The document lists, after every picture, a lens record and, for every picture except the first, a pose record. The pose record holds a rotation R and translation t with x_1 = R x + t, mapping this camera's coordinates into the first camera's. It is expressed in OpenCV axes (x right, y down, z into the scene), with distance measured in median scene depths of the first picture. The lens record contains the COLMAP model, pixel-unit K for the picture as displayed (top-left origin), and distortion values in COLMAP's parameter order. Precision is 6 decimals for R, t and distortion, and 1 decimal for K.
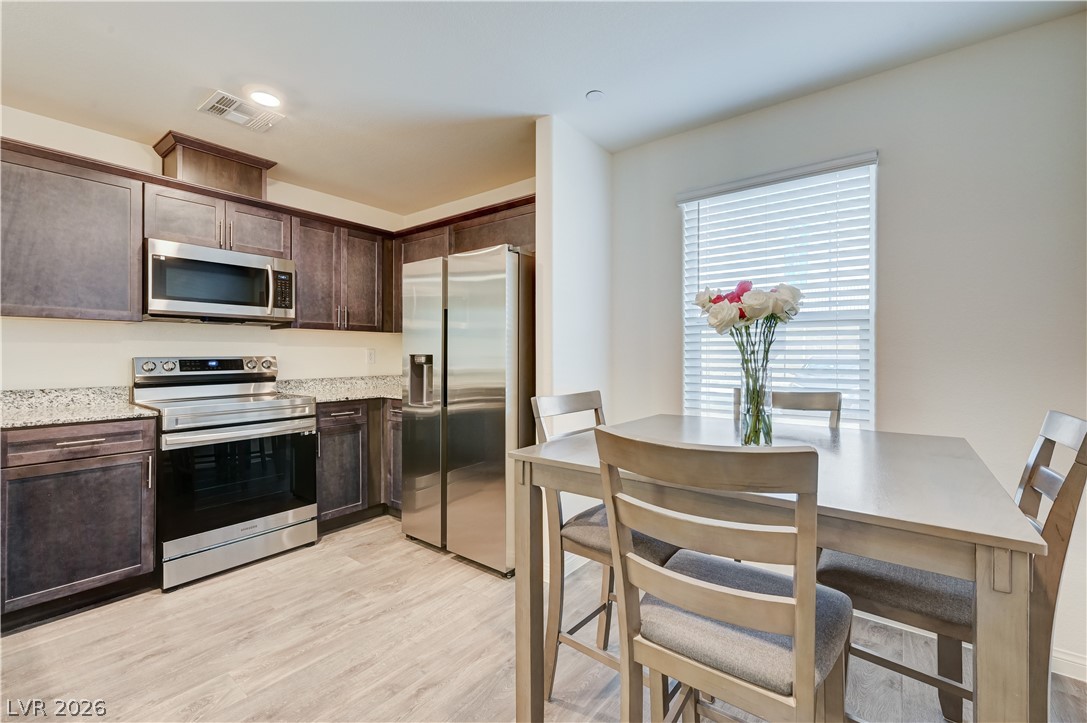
lens RADIAL K [[502.4, 0, 568.2], [0, 502.4, 353.9], [0, 0, 1]] dist [0.003192, 0.000349]
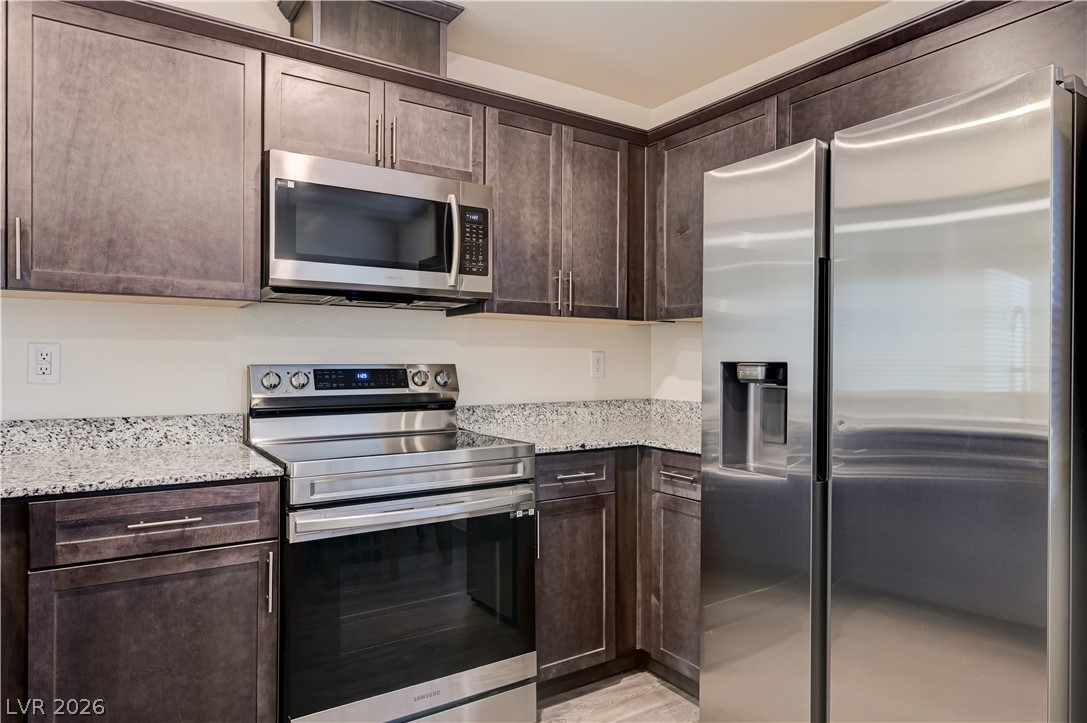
lens RADIAL K [[701.5, 0, 530.5], [0, 701.5, 362.8], [0, 0, 1]] dist [0.002046, -0.000595]
pose [[0.940941, 0.004069, -0.338545, -0.265393], [-0.003511, 0.999991, 0.002262, 0.001731], [0.338551, -0.000940, 0.940947, 0.326111]]
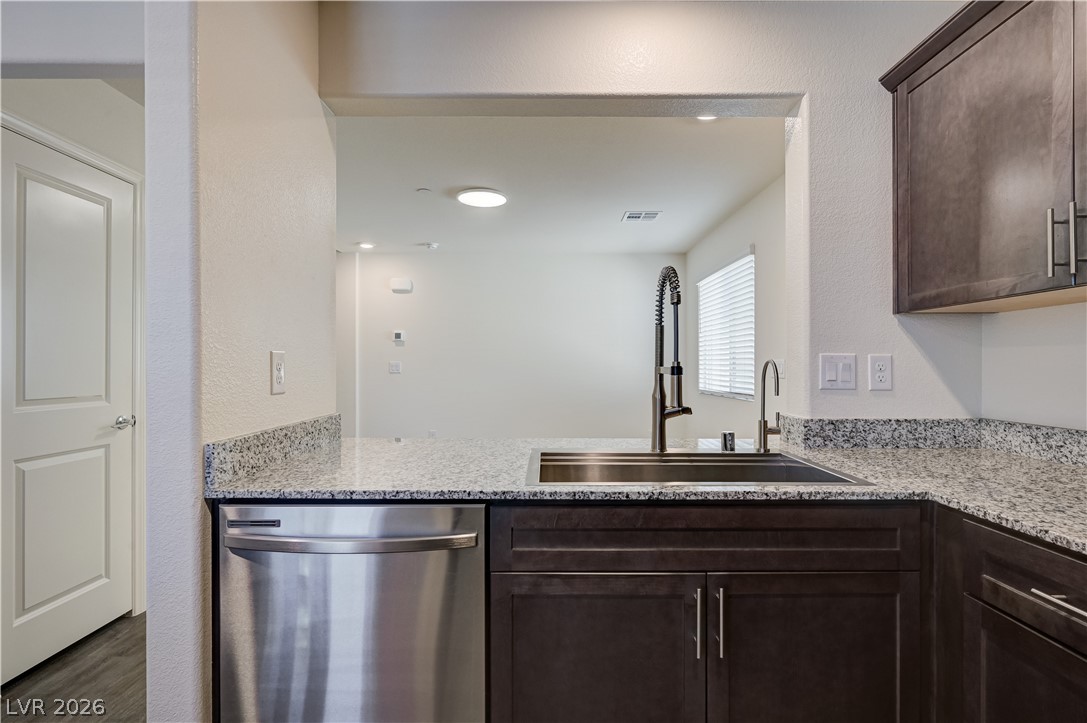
lens RADIAL K [[536.6, 0, 540.3], [0, 536.6, 365.0], [0, 0, 1]] dist [-0.004991, 0.001750]
pose [[-0.798082, -0.002997, -0.602542, -0.329932], [-0.000418, 0.999990, -0.004420, 0.002591], [0.602549, -0.003275, -0.798075, 0.810440]]
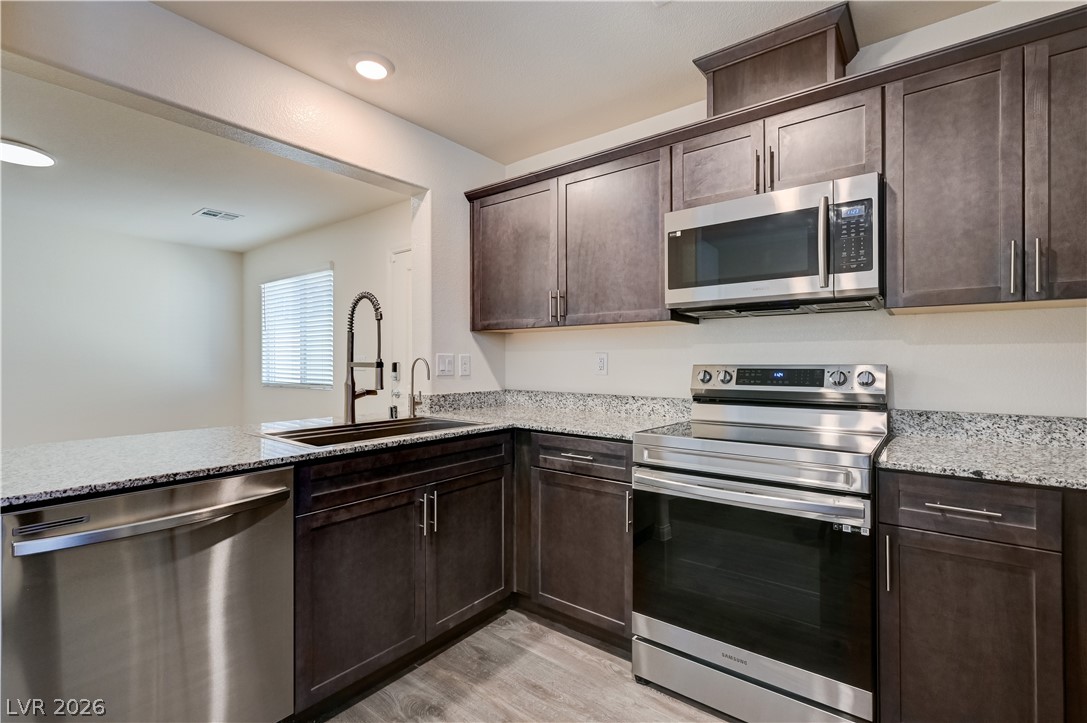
lens RADIAL K [[497.6, 0, 525.8], [0, 497.6, 359.3], [0, 0, 1]] dist [-0.001204, 0.001193]
pose [[-0.043302, -0.004793, -0.999051, -0.042338], [0.001474, 0.999987, -0.004862, 0.001524], [0.999061, -0.001683, -0.043295, 0.715032]]
